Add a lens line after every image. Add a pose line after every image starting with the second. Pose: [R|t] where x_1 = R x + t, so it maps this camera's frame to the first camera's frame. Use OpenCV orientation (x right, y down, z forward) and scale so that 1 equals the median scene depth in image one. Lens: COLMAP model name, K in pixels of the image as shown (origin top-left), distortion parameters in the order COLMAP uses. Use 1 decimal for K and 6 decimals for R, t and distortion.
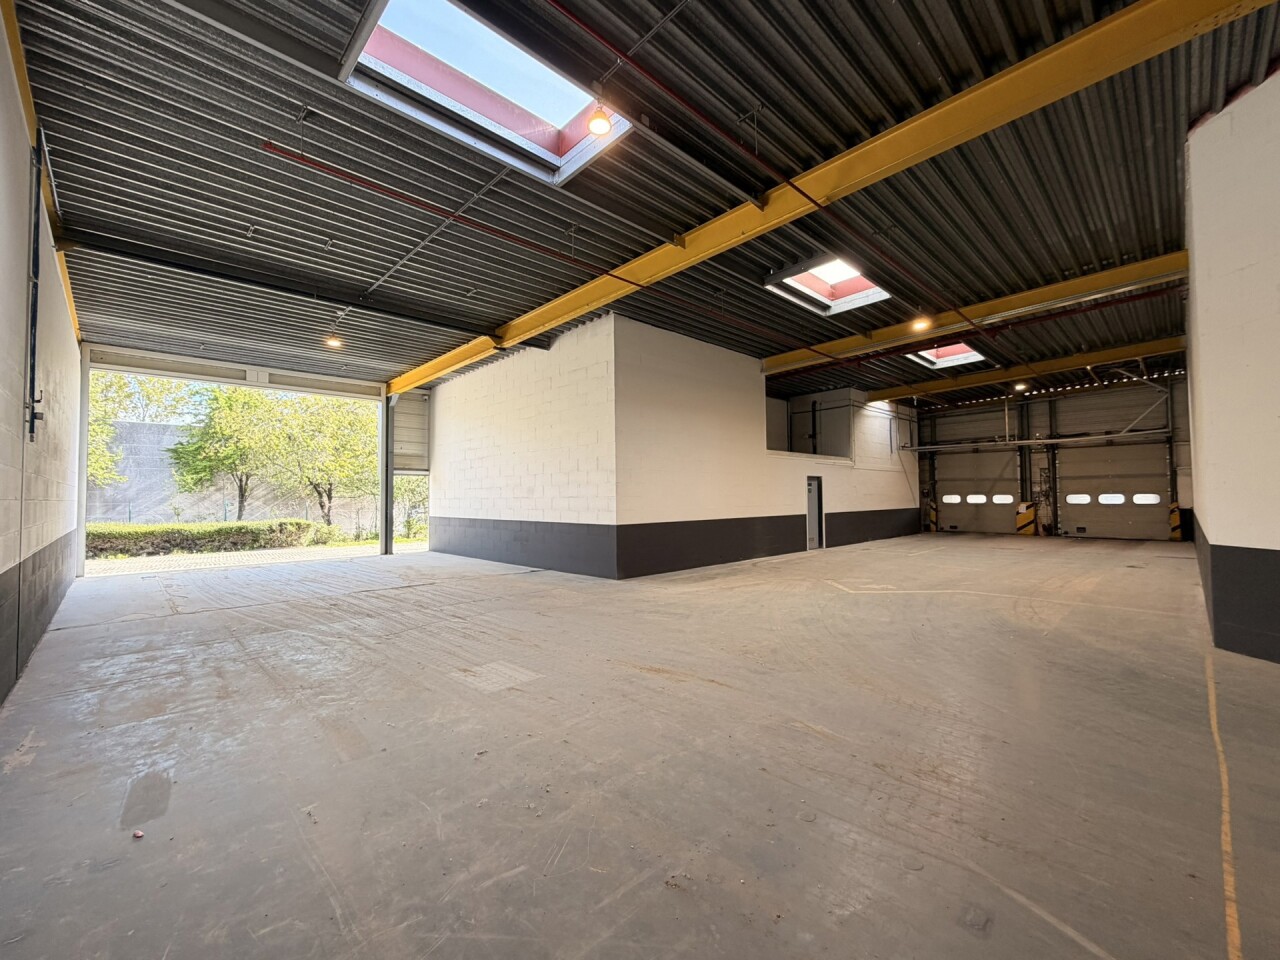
lens RADIAL K [[531.6, 0, 645.4], [0, 531.6, 479.3], [0, 0, 1]] dist [-0.001126, 0.000031]
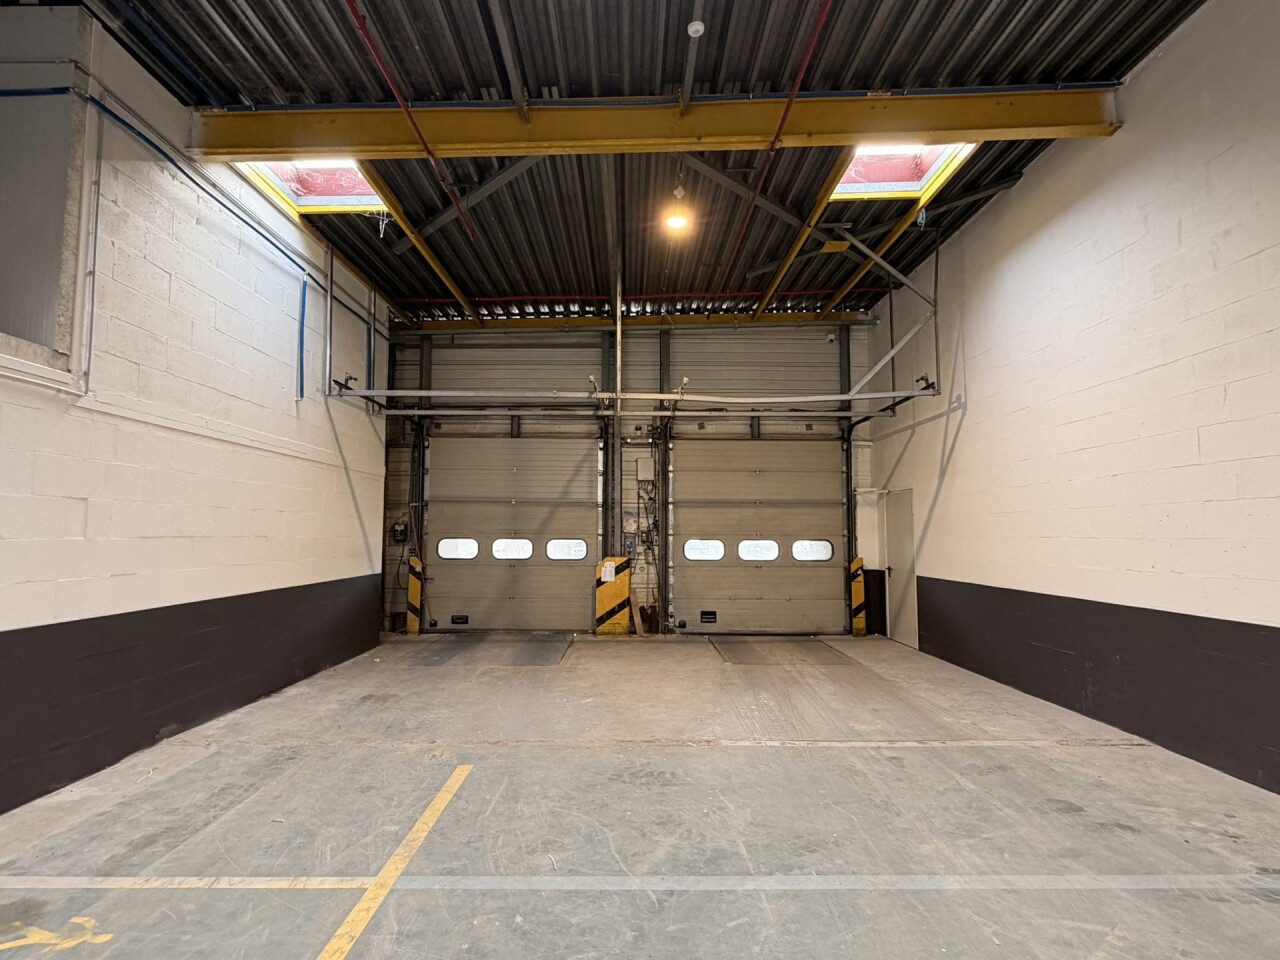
lens RADIAL K [[768.2, 0, 640.6], [0, 768.2, 478.5], [0, 0, 1]] dist [0.004774, 0.000138]
pose [[0.701546, 0.063030, 0.709831, 0.282852], [-0.031851, 0.997859, -0.057126, 0.014296], [-0.711912, 0.017467, 0.702051, 0.542406]]
